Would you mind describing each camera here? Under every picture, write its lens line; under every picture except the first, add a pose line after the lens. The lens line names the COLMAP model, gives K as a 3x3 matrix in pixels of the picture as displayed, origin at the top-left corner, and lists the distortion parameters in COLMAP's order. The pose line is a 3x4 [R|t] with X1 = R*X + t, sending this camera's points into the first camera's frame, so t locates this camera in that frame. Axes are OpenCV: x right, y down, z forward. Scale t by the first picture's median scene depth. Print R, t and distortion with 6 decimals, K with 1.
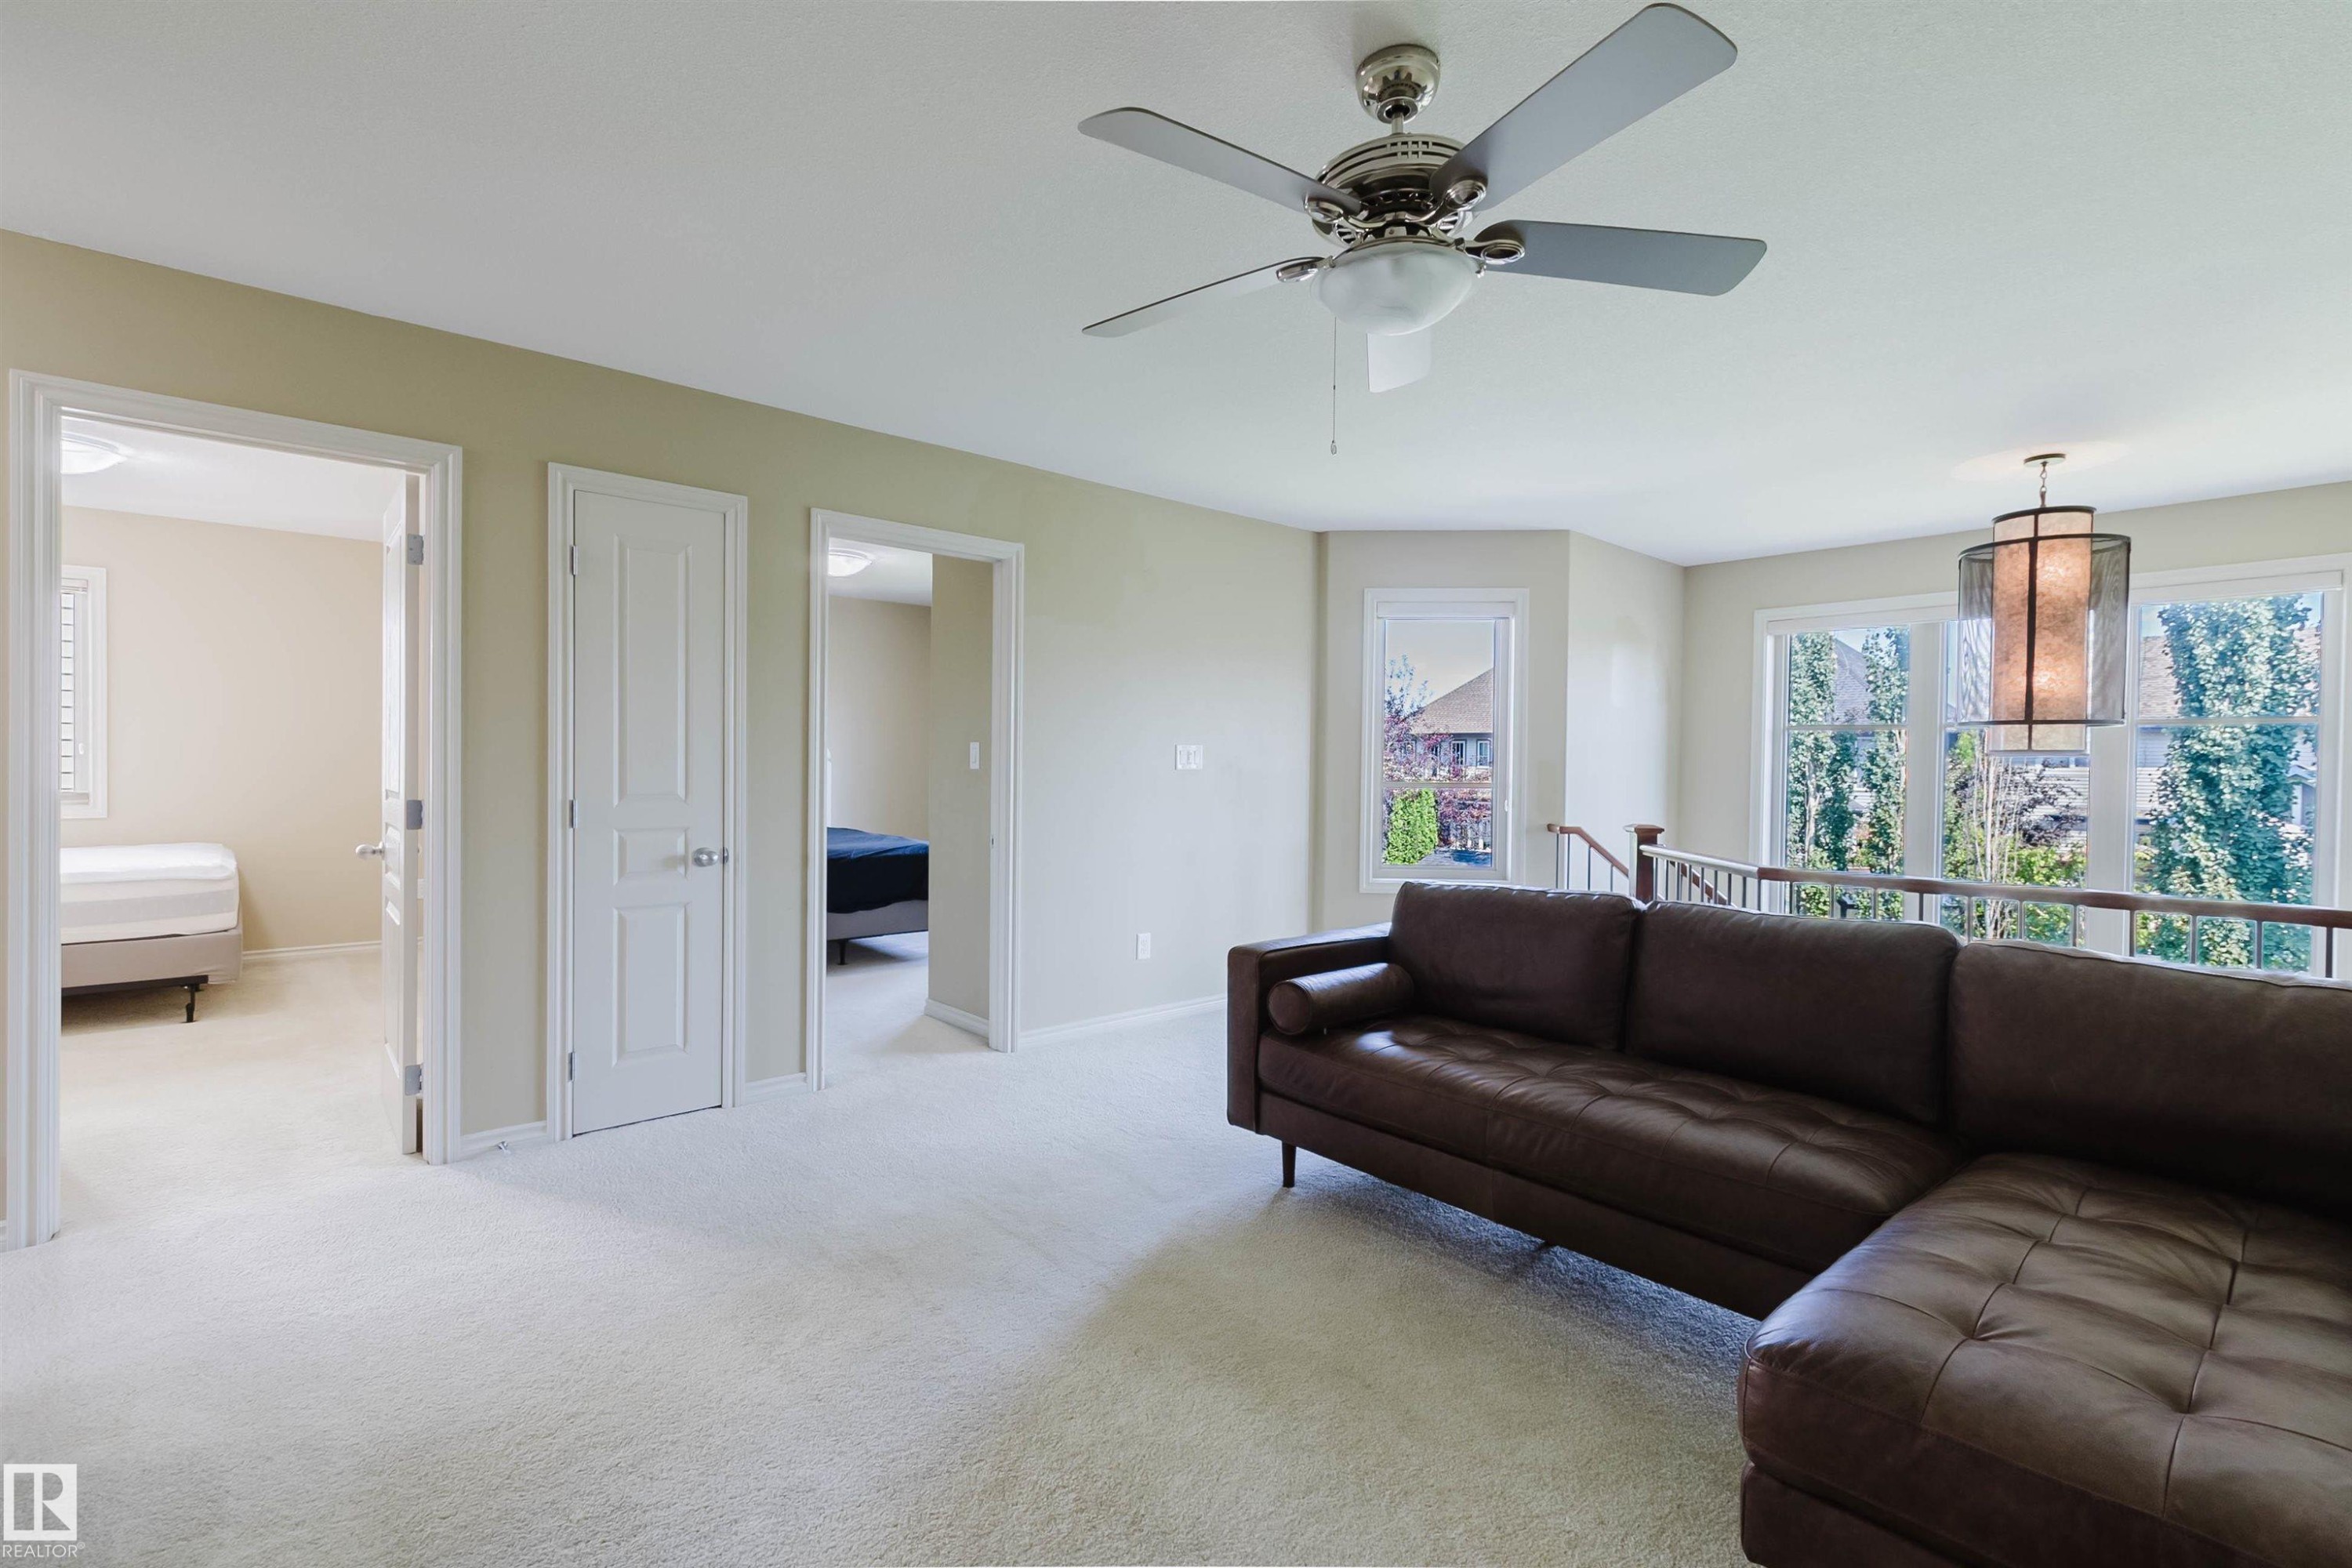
lens RADIAL K [[1106.6, 0, 1197.9], [0, 1106.6, 771.7], [0, 0, 1]] dist [0.004206, 0.000211]
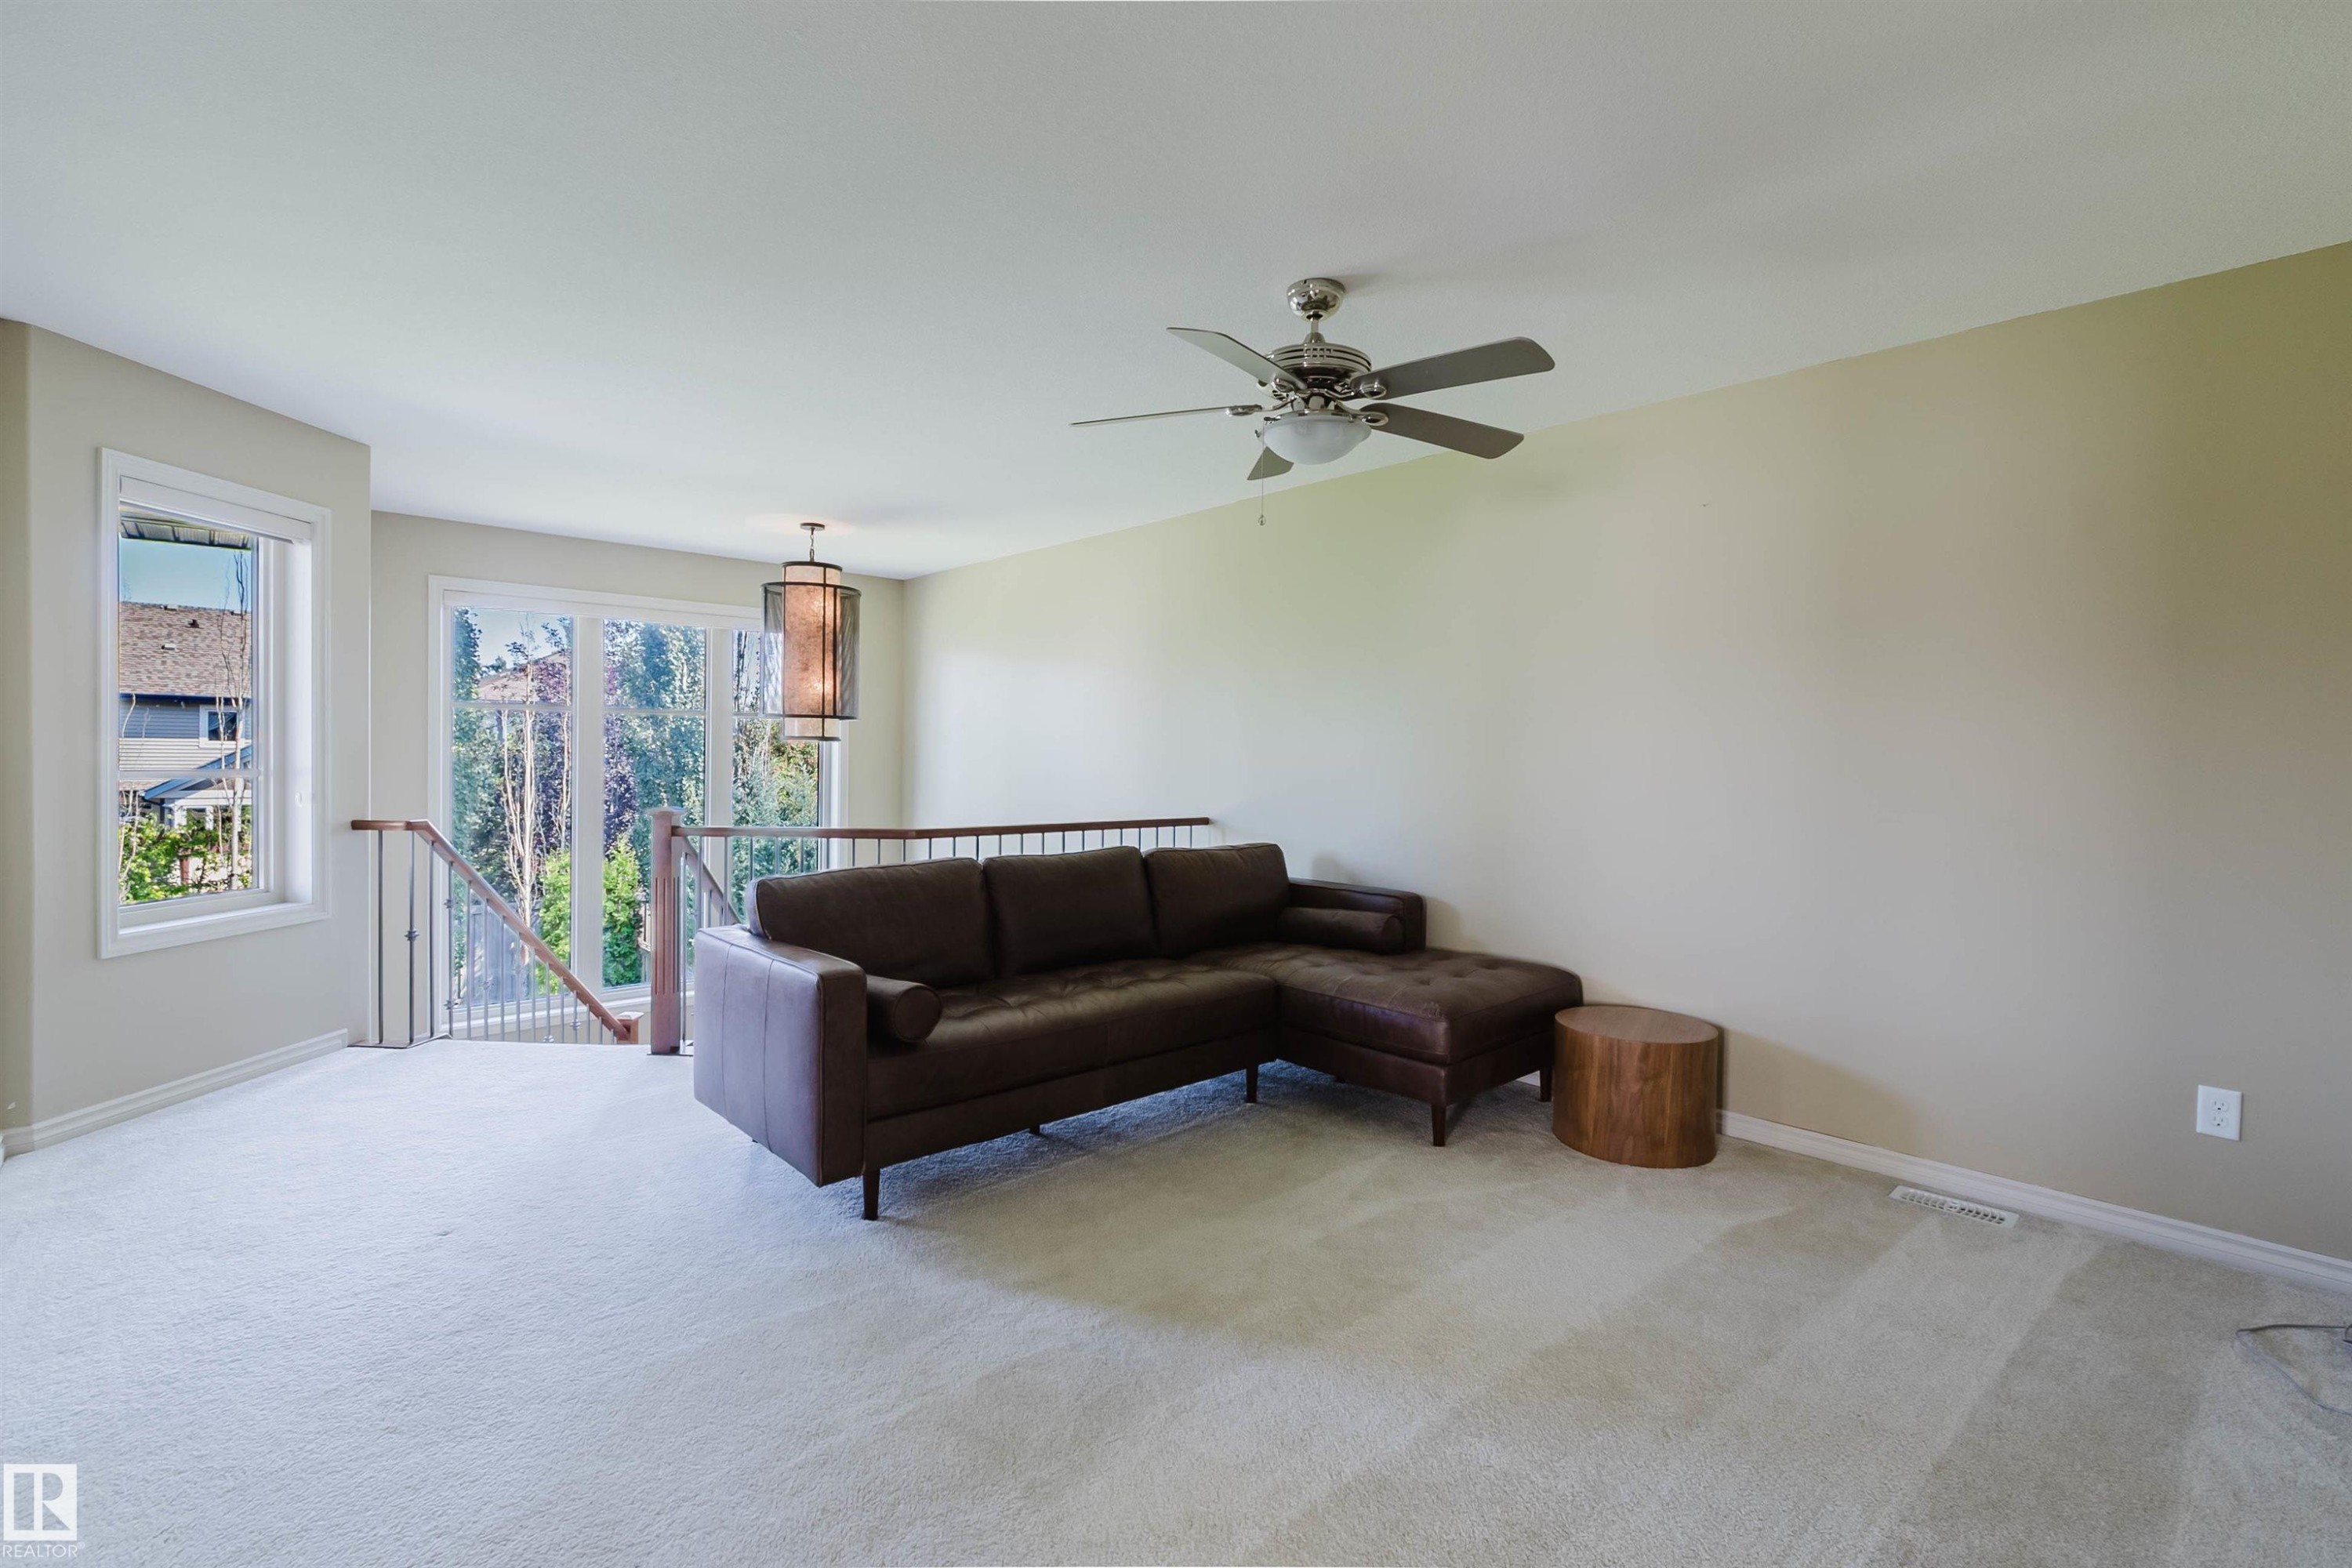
lens RADIAL K [[1075.6, 0, 1169.7], [0, 1075.6, 778.0], [0, 0, 1]] dist [0.002709, 0.000614]
pose [[-0.024971, -0.034370, 0.999097, -0.610707], [0.000328, 0.999408, 0.034389, -0.013326], [-0.999688, 0.001186, -0.024945, 0.588941]]
